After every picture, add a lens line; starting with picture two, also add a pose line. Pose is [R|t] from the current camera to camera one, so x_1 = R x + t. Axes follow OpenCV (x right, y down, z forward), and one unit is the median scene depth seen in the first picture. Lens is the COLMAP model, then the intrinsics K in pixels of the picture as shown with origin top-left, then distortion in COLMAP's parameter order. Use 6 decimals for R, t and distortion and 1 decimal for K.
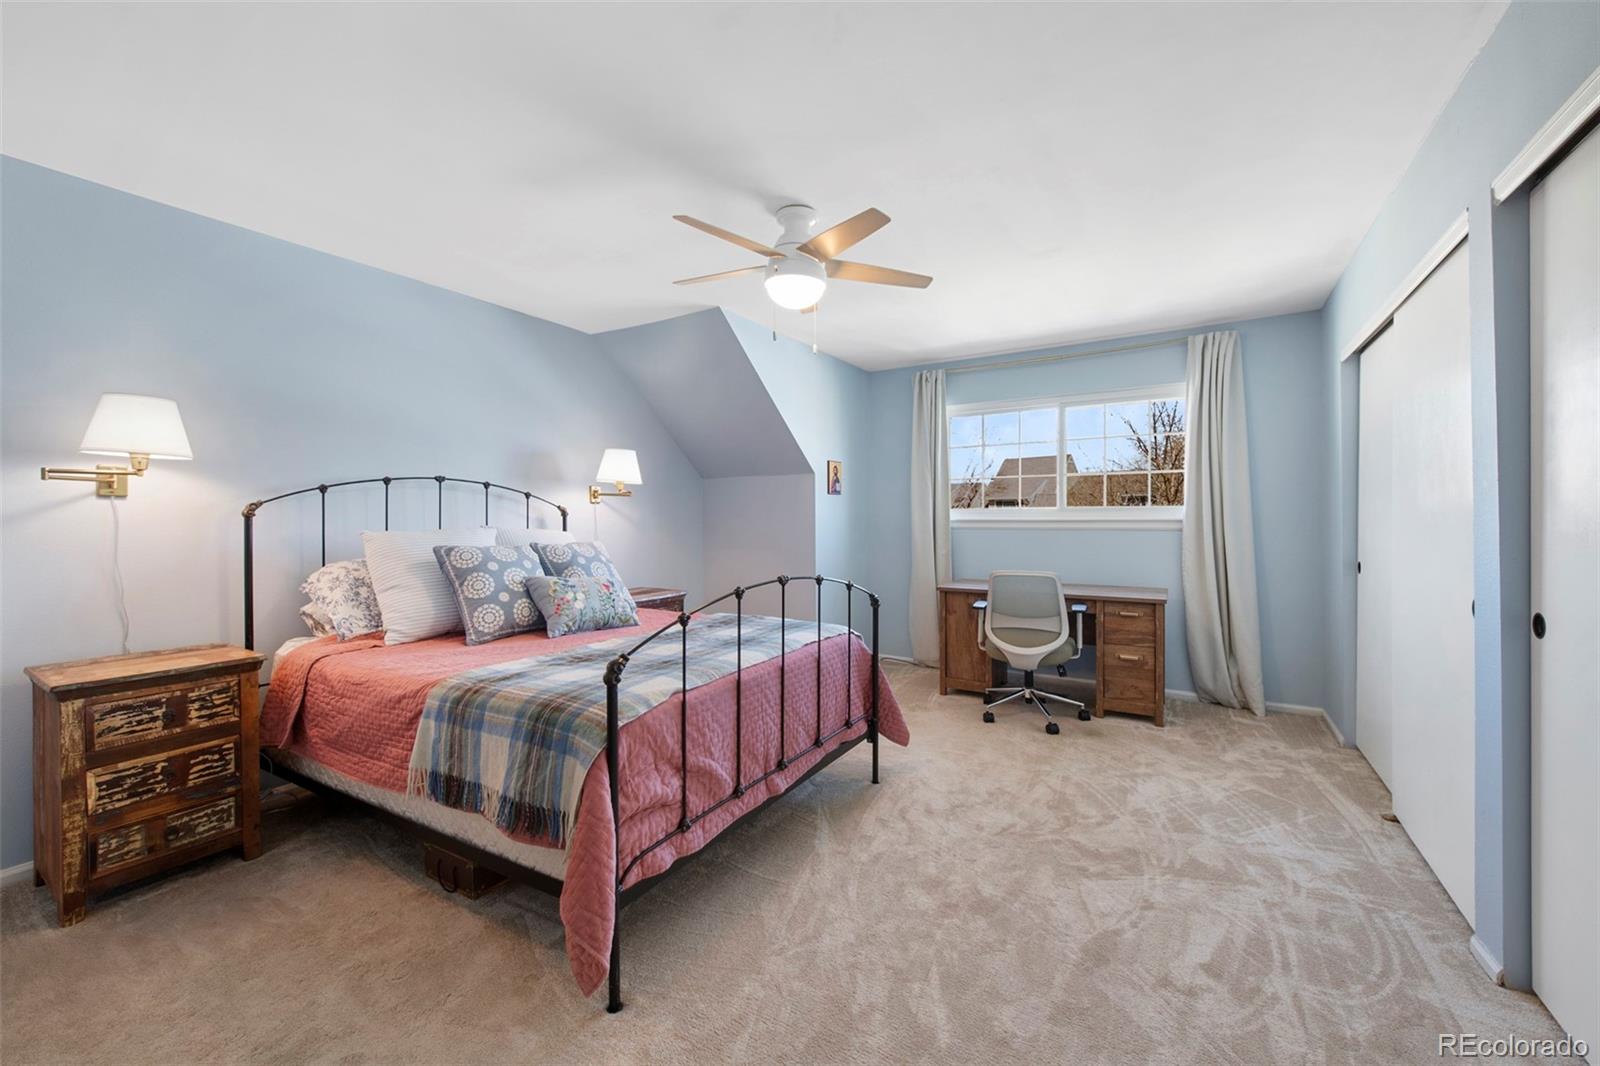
lens RADIAL K [[648.5, 0, 798.4], [0, 648.5, 516.6], [0, 0, 1]] dist [0.000099, -0.000120]
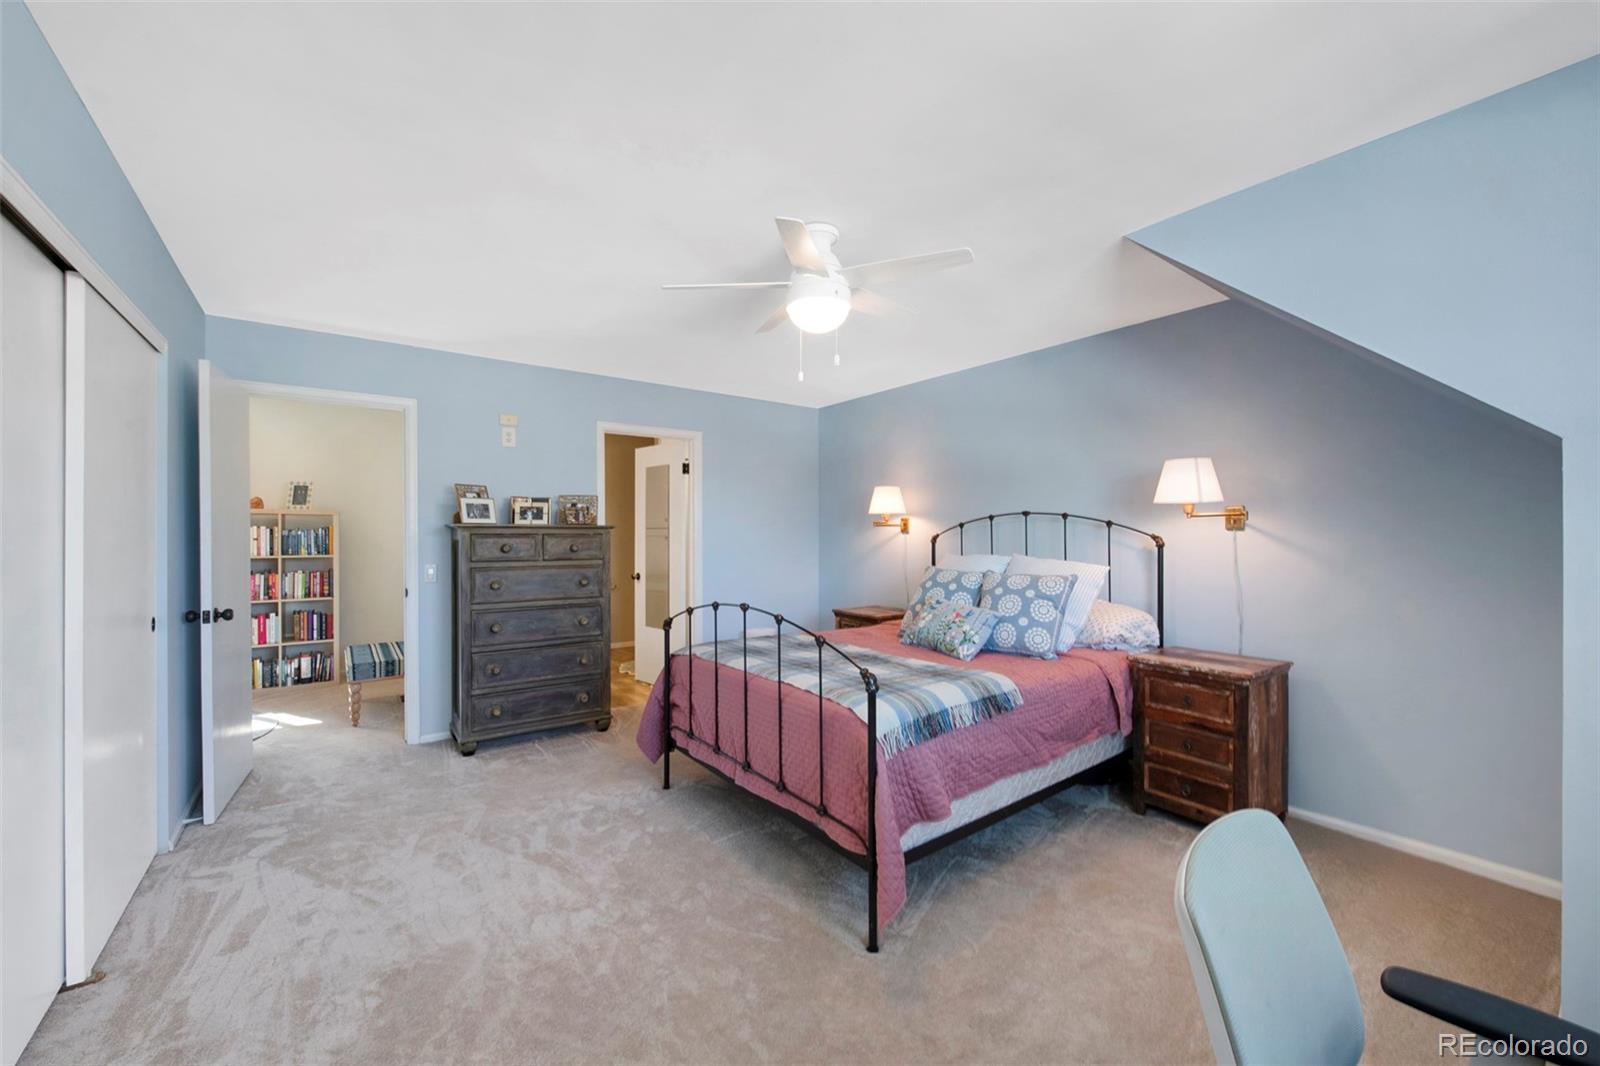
lens RADIAL K [[624.3, 0, 802.1], [0, 624.3, 533.4], [0, 0, 1]] dist [-0.001266, -0.000616]
pose [[-0.372236, 0.006588, -0.928115, 0.842782], [-0.000304, 0.999974, 0.007220, -0.036580], [0.928138, 0.002969, -0.372225, 1.305903]]
